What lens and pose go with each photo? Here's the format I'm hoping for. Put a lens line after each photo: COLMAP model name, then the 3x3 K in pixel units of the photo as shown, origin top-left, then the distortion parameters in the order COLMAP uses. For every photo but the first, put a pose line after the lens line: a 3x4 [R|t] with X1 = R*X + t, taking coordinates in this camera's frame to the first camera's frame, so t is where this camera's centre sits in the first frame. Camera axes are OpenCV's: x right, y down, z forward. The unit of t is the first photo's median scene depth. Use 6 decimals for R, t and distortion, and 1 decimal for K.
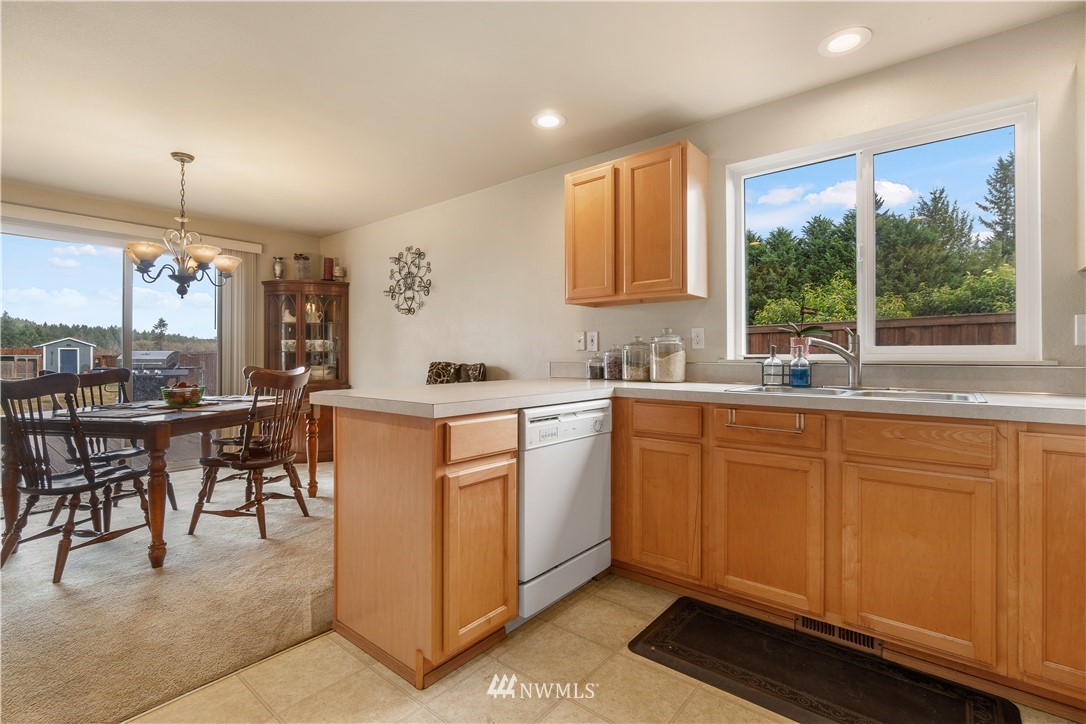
lens RADIAL K [[496.2, 0, 539.9], [0, 496.2, 358.4], [0, 0, 1]] dist [-0.001261, 0.000279]
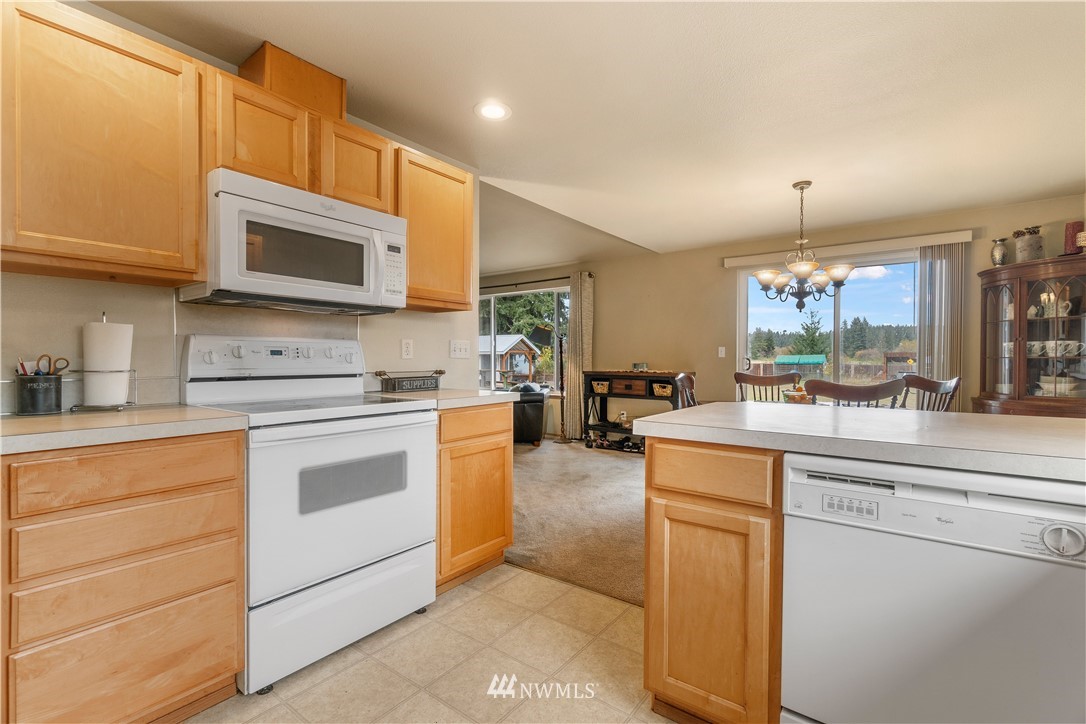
lens RADIAL K [[489.0, 0, 541.0], [0, 489.0, 364.4], [0, 0, 1]] dist [-0.000158, -0.000054]
pose [[0.043794, 0.013451, -0.998950, 0.255469], [-0.005576, 0.999897, 0.013220, -0.010199], [0.999025, 0.004991, 0.043865, 0.264009]]
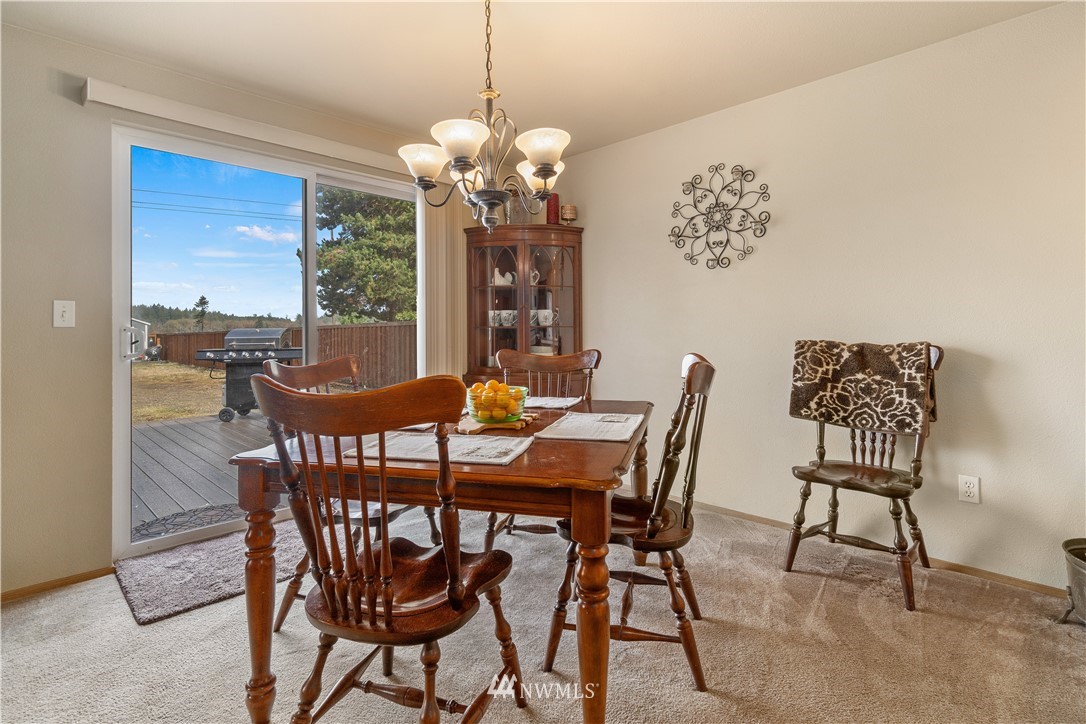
lens RADIAL K [[526.1, 0, 540.5], [0, 526.1, 331.6], [0, 0, 1]] dist [0.002793, 0.000257]
pose [[0.996977, -0.008945, -0.077178, -0.443060], [0.008673, 0.999955, -0.003864, -0.003991], [0.077209, 0.003183, 0.997010, 0.289294]]
